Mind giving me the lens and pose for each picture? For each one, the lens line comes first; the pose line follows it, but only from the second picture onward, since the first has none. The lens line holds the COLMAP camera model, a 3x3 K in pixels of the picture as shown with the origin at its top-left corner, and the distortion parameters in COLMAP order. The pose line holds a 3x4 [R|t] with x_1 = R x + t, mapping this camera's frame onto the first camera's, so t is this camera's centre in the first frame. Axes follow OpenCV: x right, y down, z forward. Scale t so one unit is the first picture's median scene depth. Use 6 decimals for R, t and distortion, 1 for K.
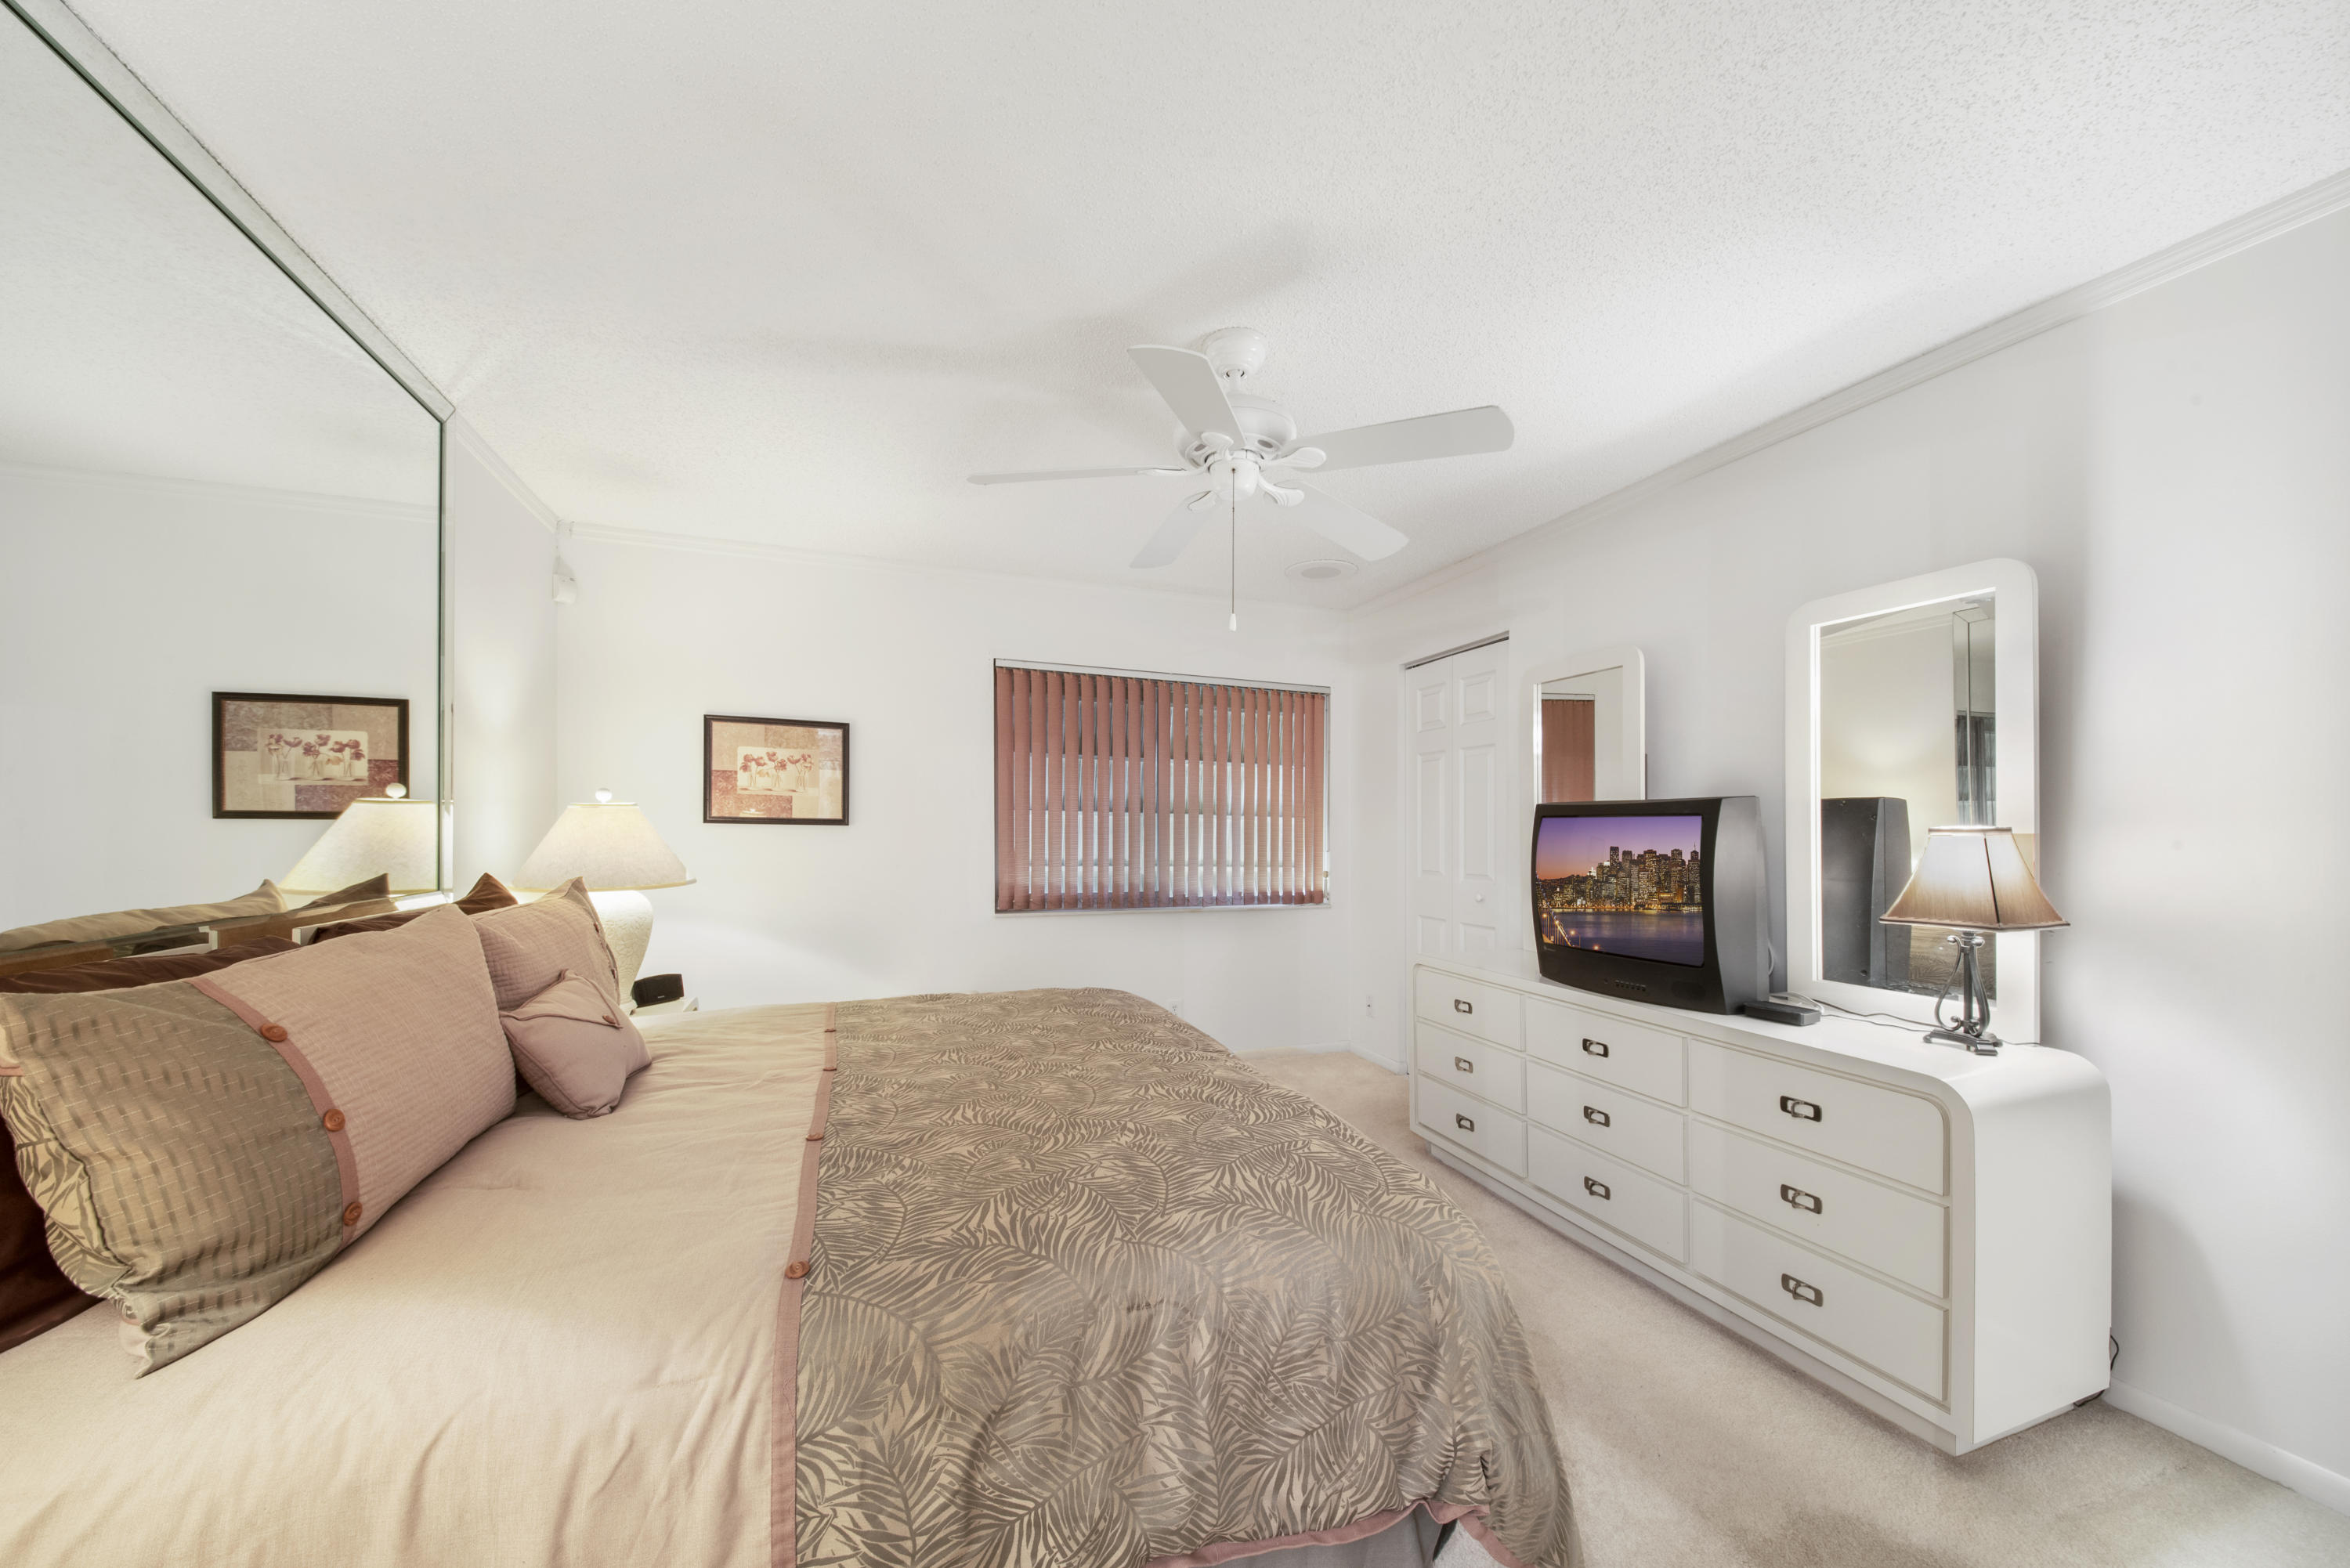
lens RADIAL K [[856.3, 0, 1185.2], [0, 856.3, 825.5], [0, 0, 1]] dist [0.011594, -0.000243]
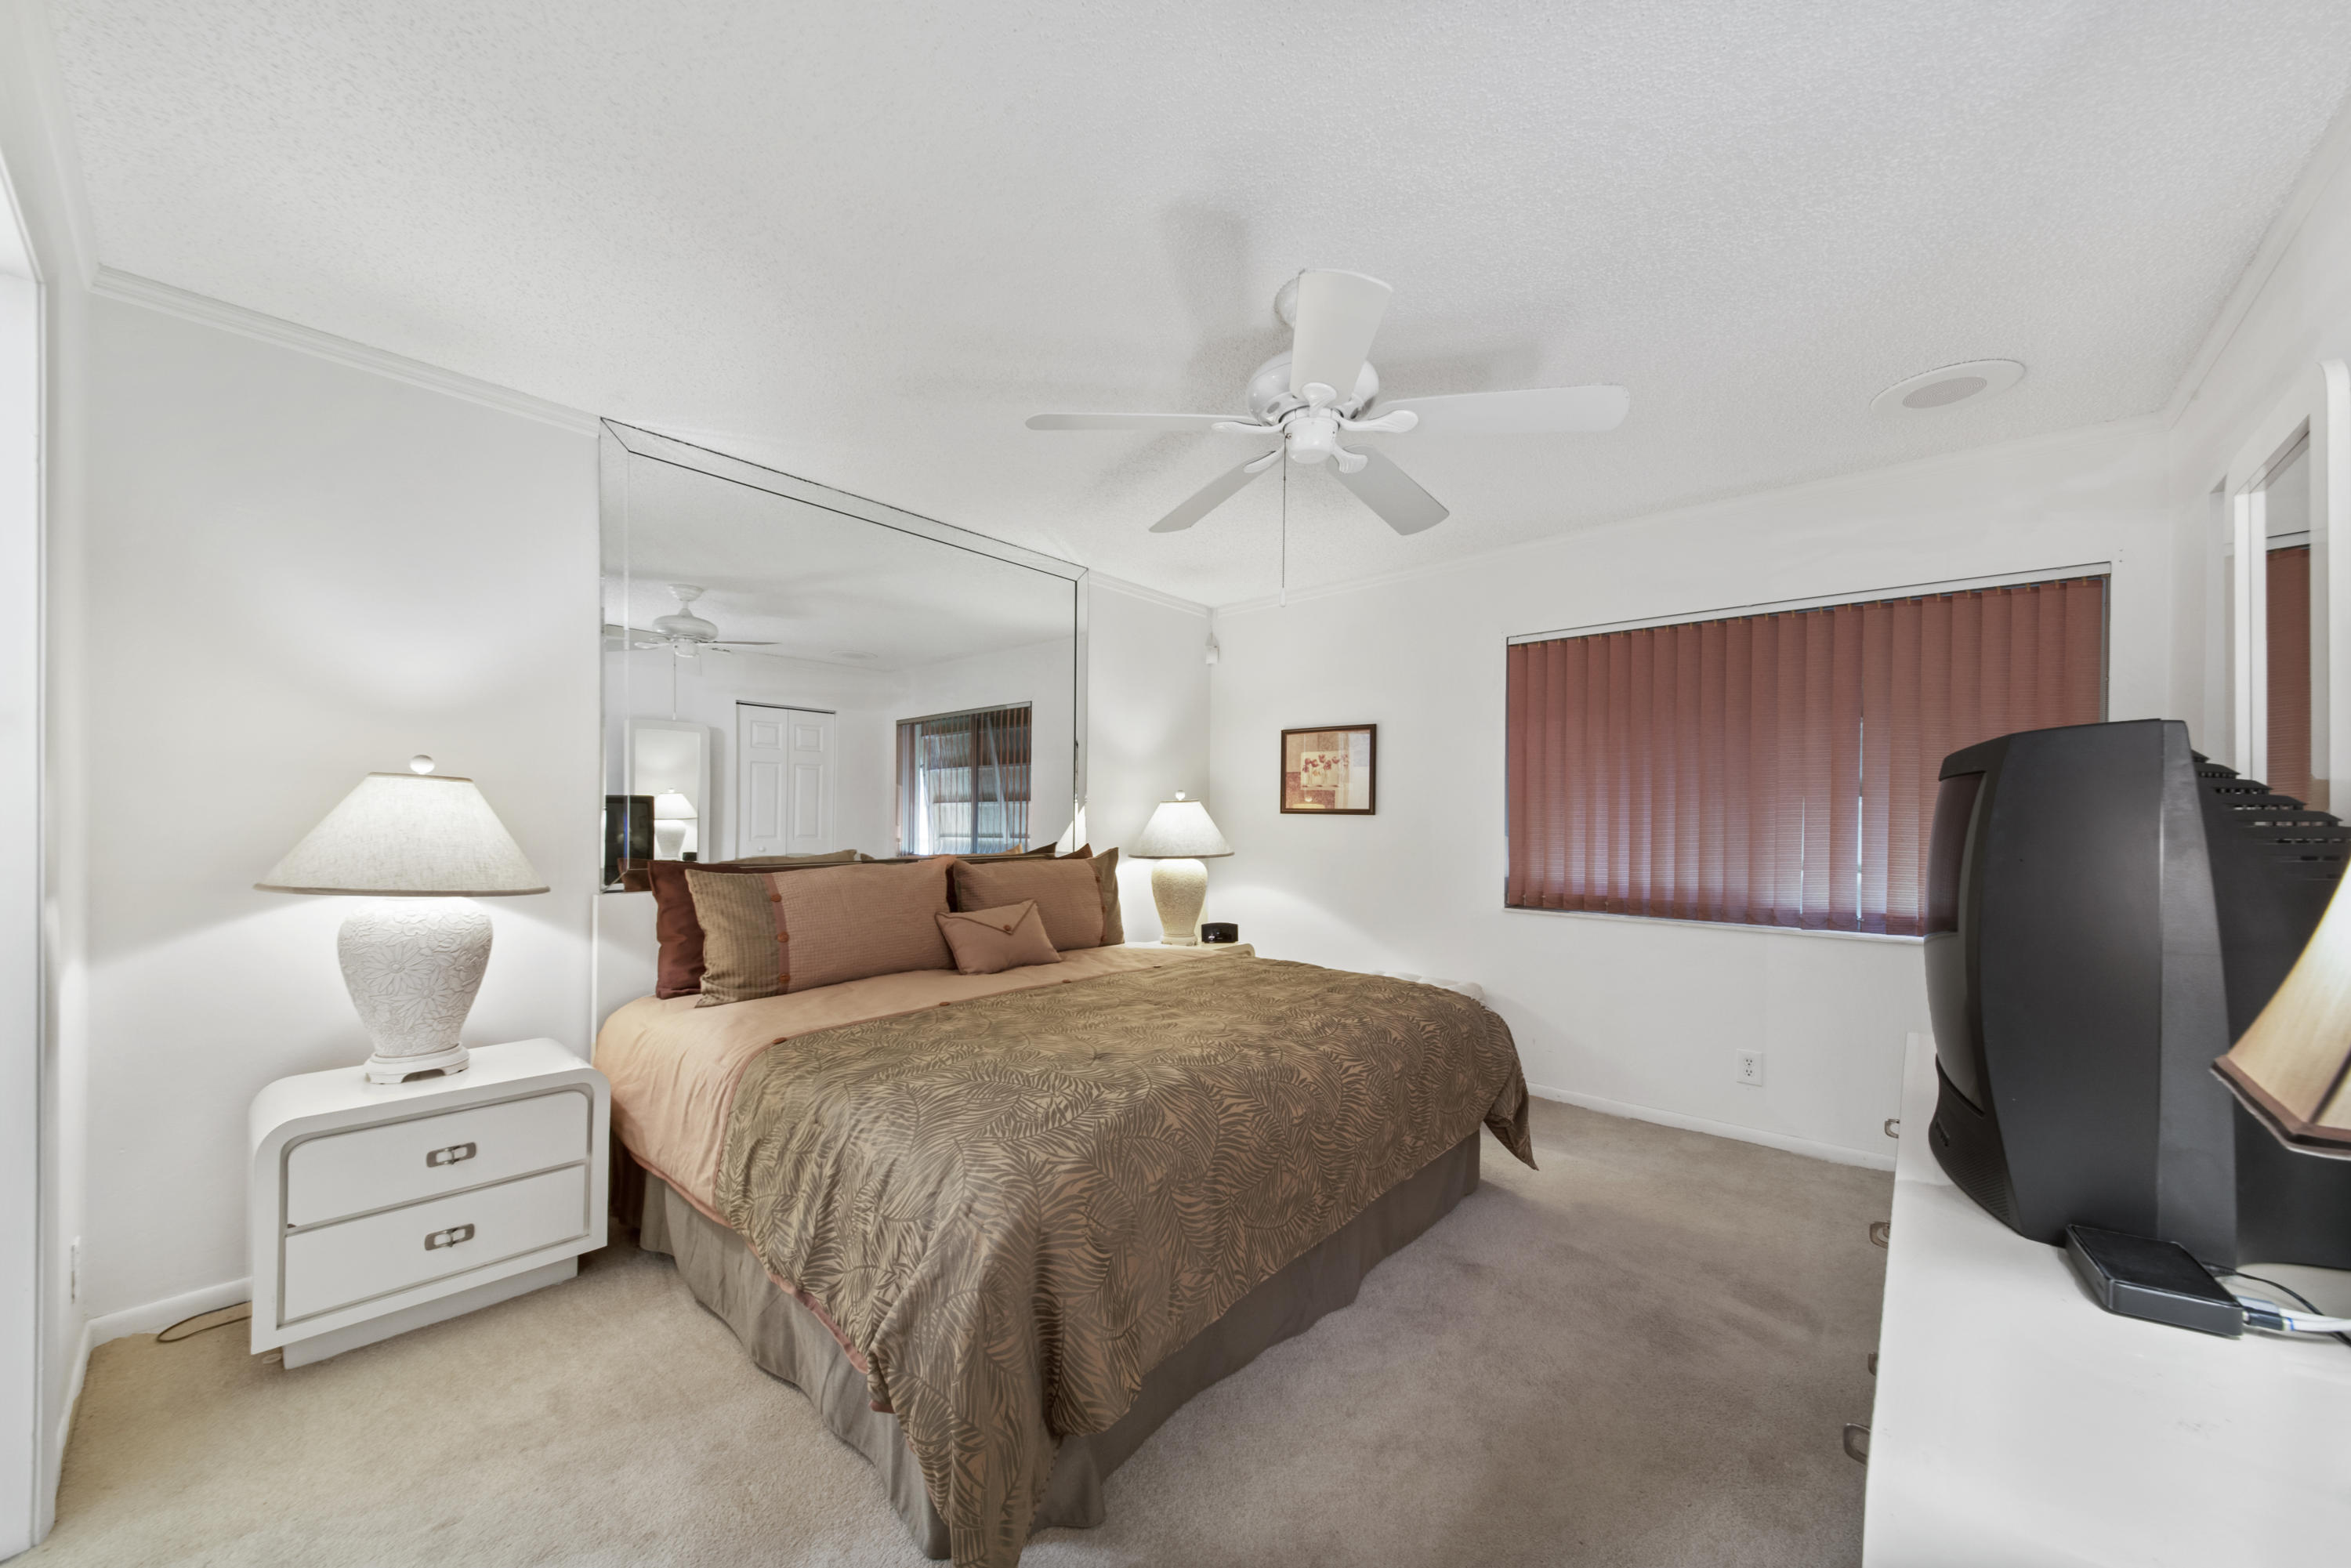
lens RADIAL K [[856.7, 0, 1196.6], [0, 856.7, 818.2], [0, 0, 1]] dist [0.011594, -0.000243]
pose [[0.479145, -0.003307, -0.877729, 0.501442], [0.001720, 0.999995, -0.002829, 0.006953], [0.877734, -0.000154, 0.479148, 0.266598]]
